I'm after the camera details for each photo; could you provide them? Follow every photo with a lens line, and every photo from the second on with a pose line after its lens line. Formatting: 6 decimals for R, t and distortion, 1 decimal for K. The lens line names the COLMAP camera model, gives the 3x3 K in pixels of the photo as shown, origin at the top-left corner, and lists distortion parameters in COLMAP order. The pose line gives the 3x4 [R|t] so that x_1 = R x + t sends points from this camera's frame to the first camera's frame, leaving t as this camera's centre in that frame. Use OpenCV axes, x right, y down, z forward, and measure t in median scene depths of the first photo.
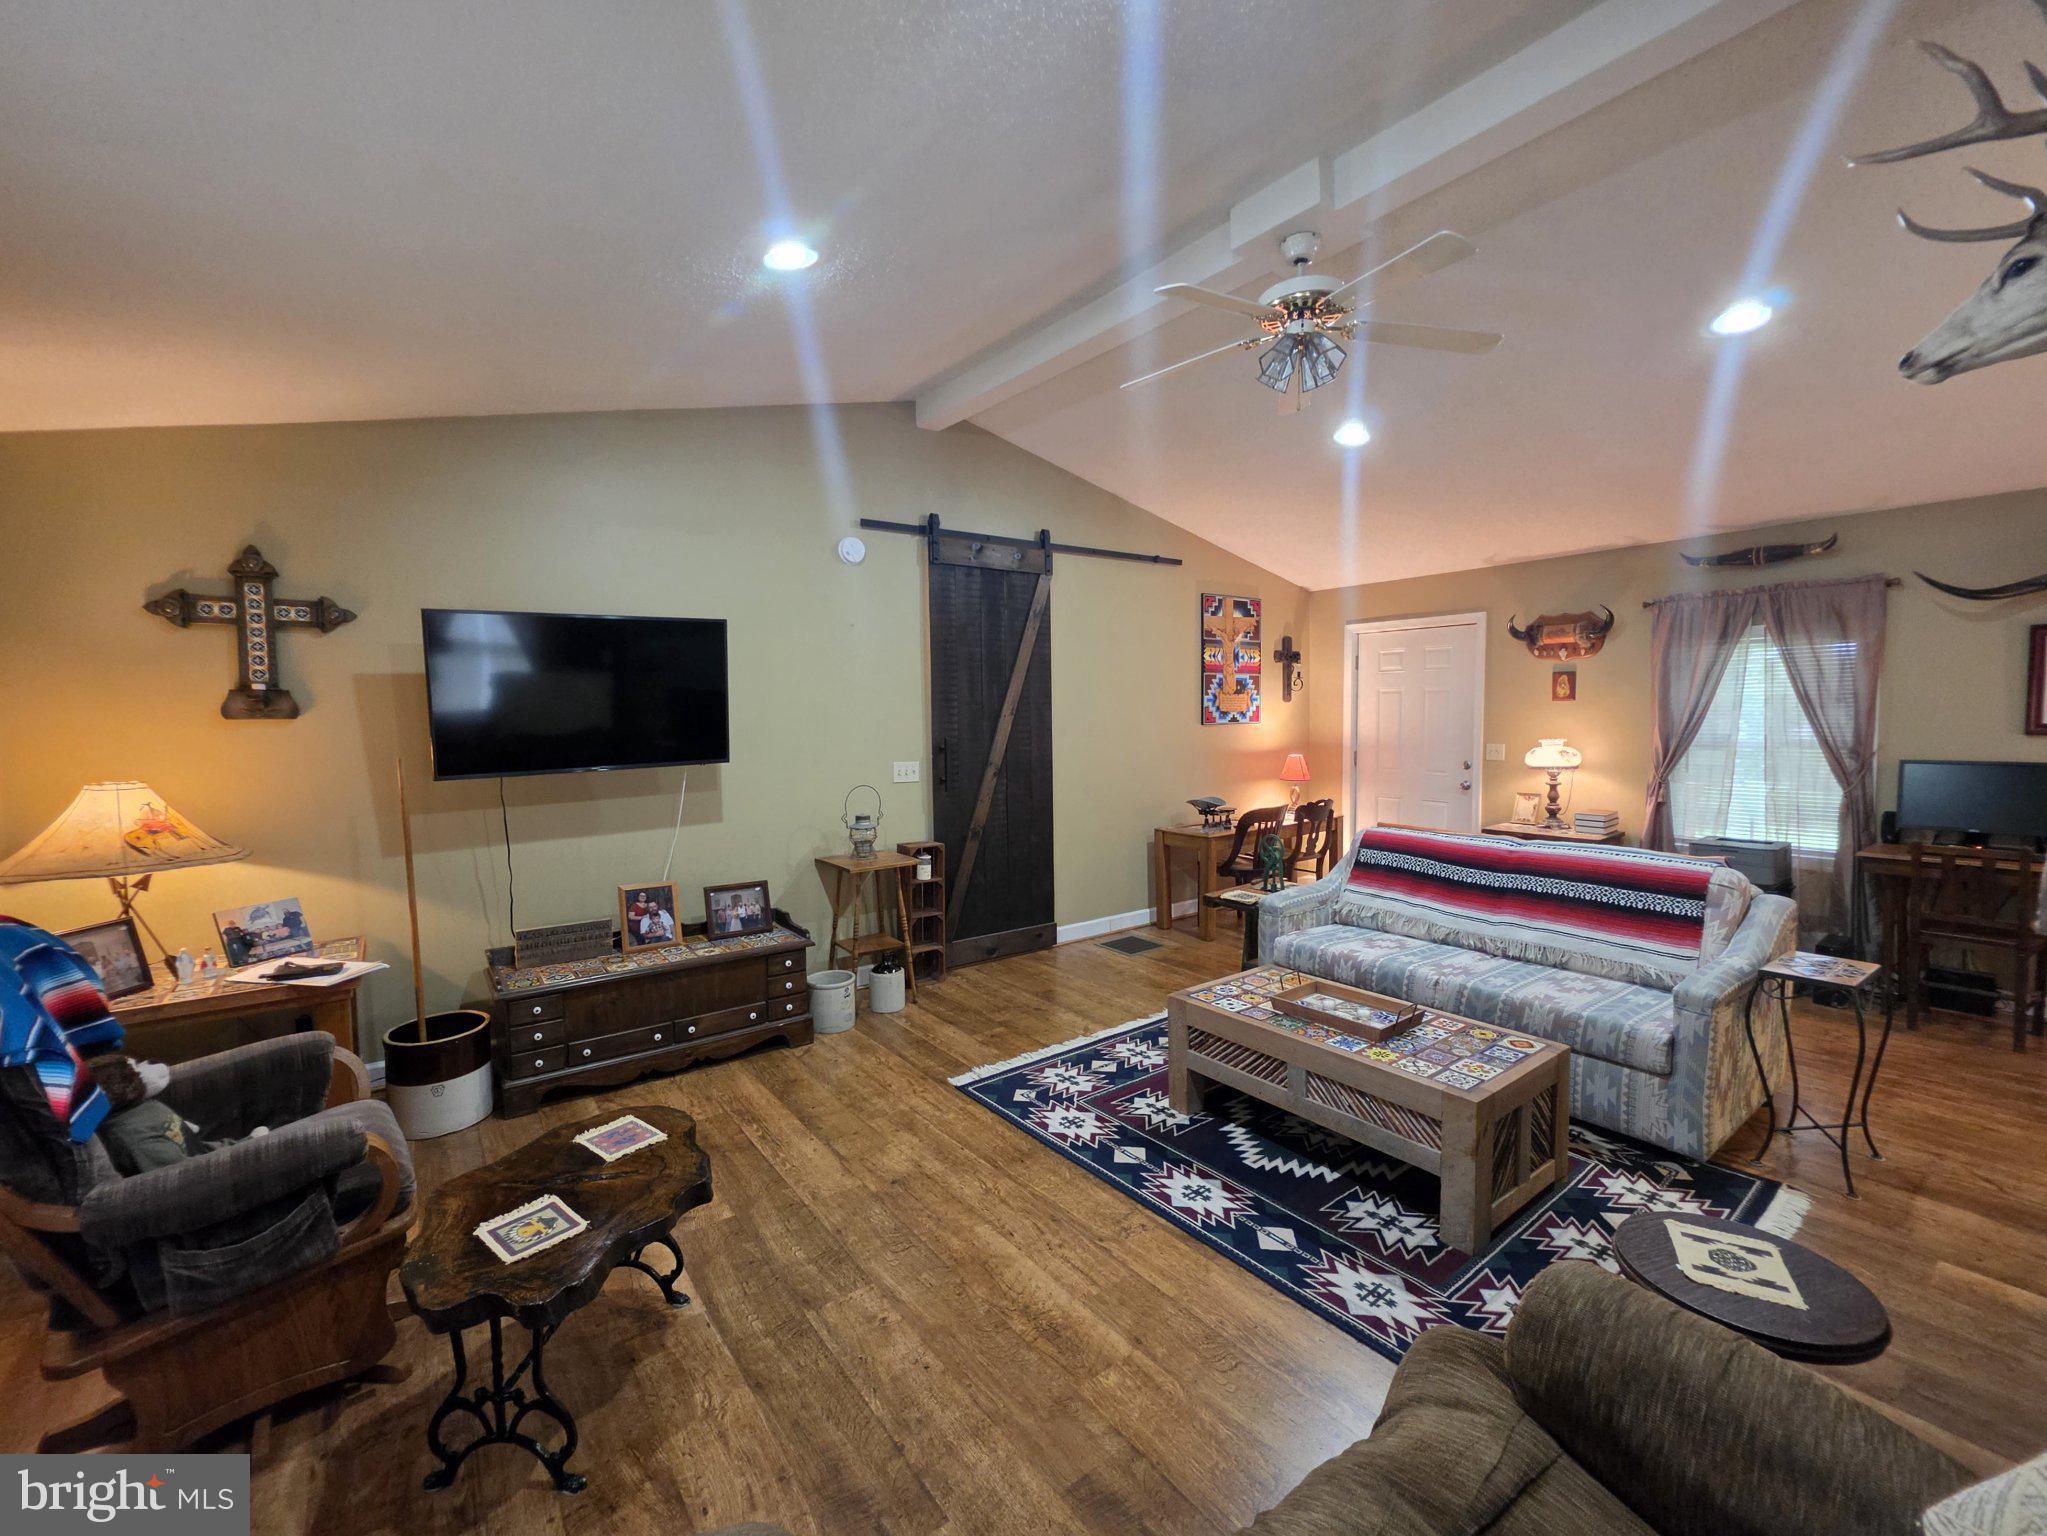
lens RADIAL K [[832.5, 0, 1021.6], [0, 832.5, 766.7], [0, 0, 1]] dist [0.000030, 0.000003]
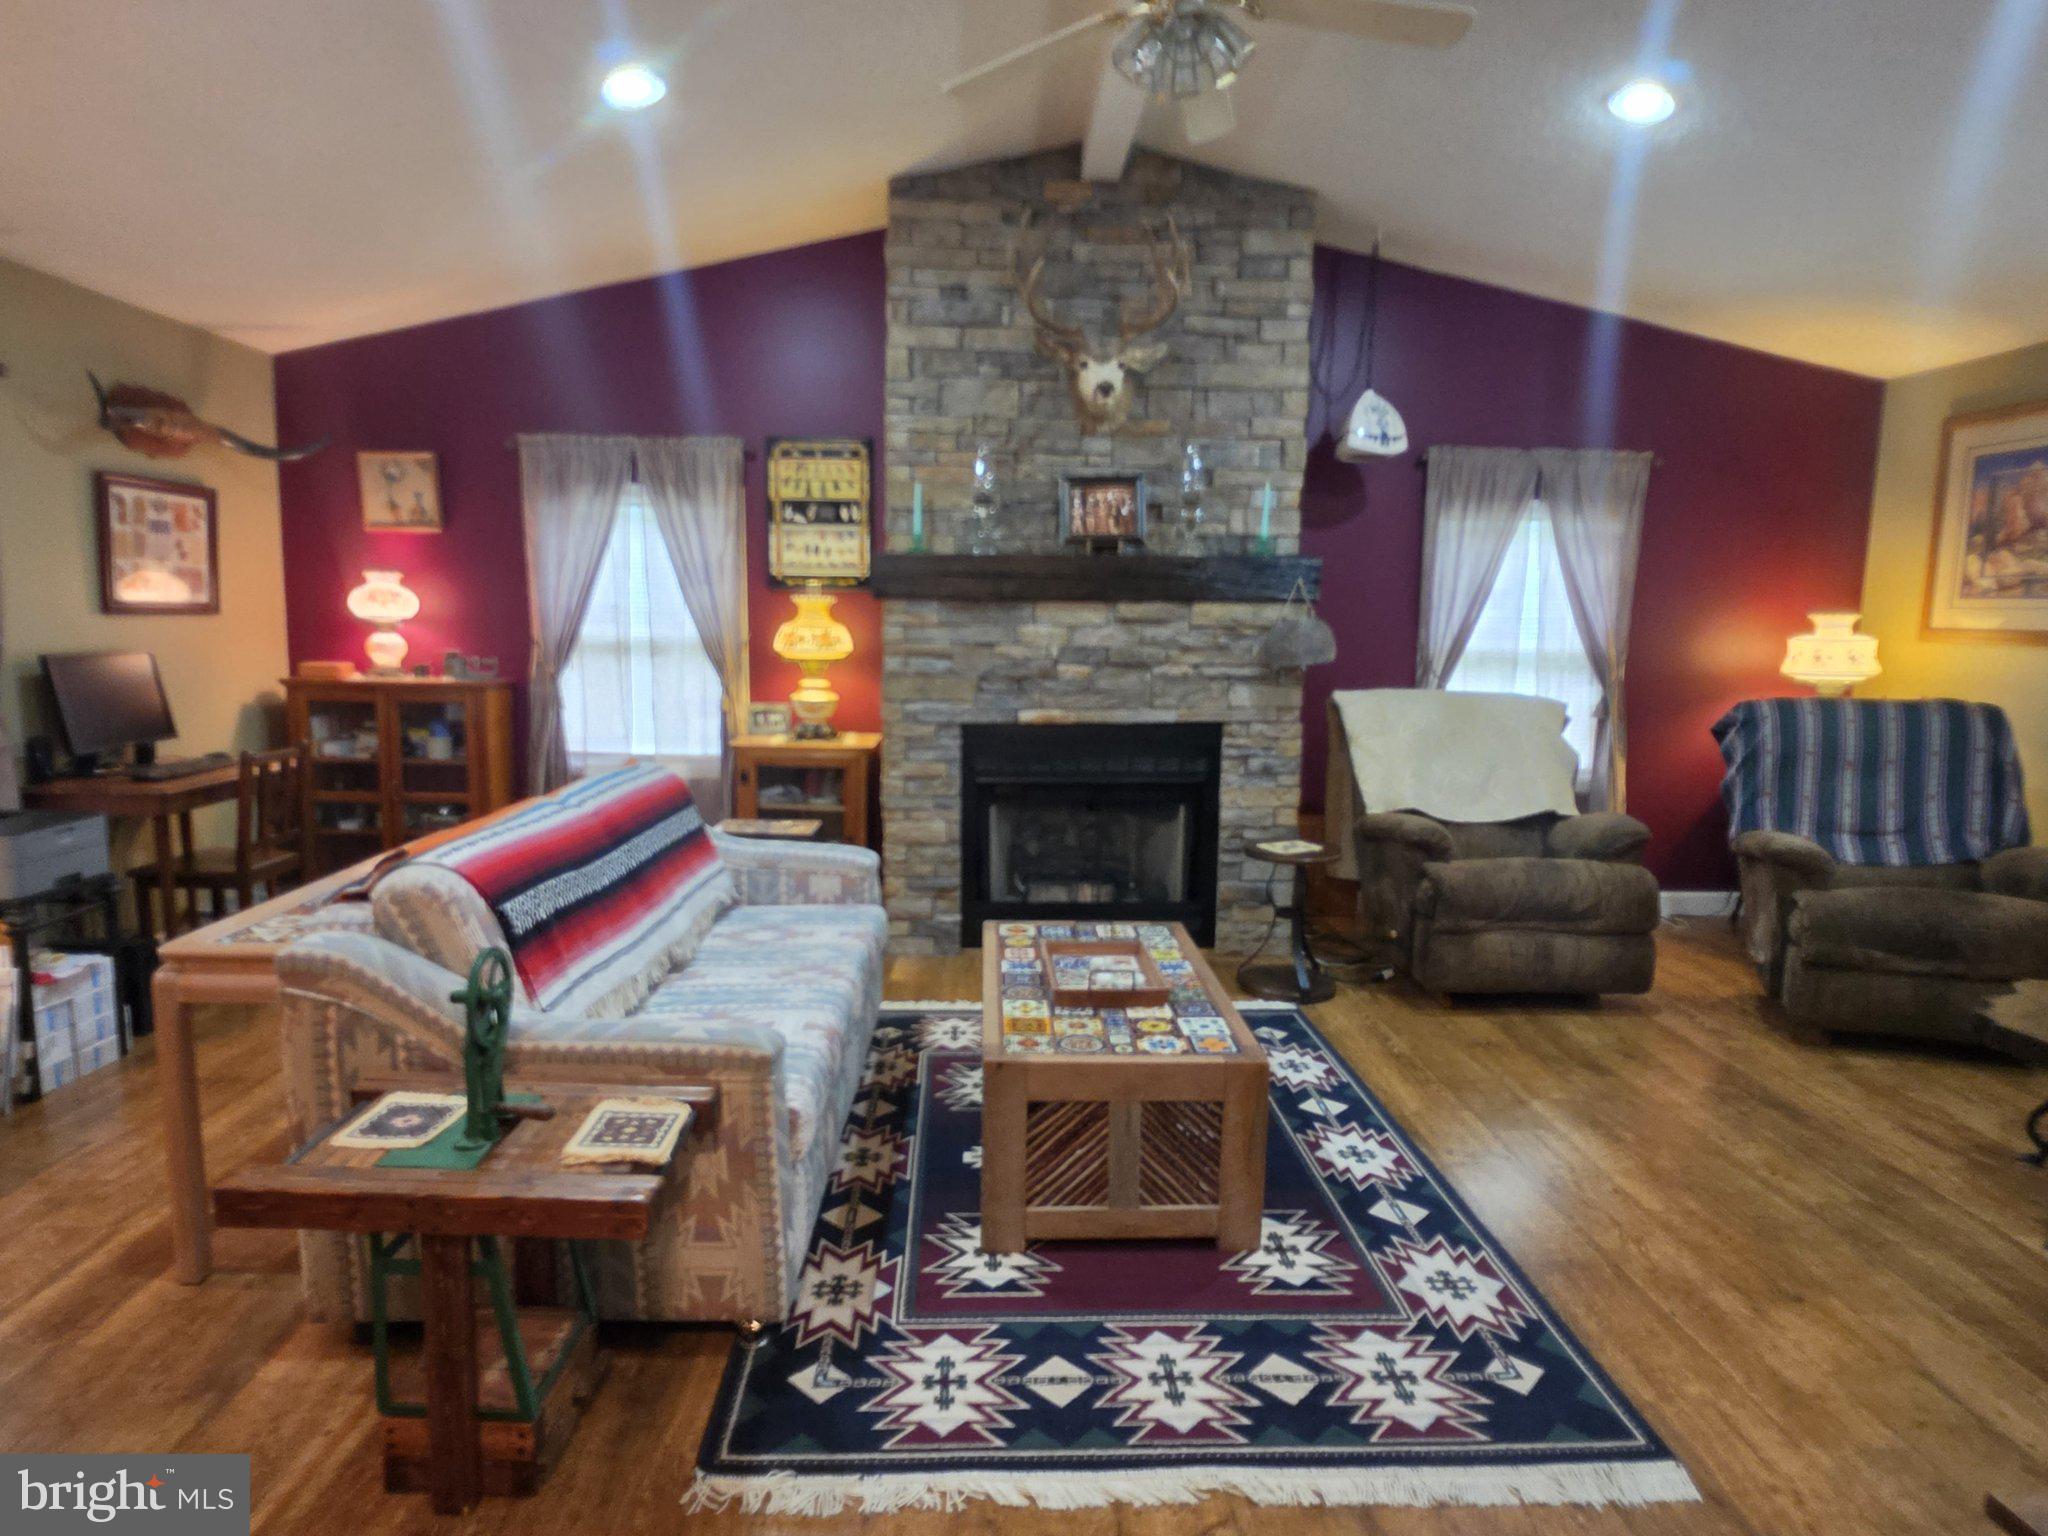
lens RADIAL K [[1155.1, 0, 1025.1], [0, 1155.1, 764.9], [0, 0, 1]] dist [-0.002521, -0.000673]
pose [[-0.817330, -0.075032, 0.571264, -0.122552], [0.030121, 0.984564, 0.172411, -0.065676], [-0.575382, 0.158123, -0.802454, 1.699757]]
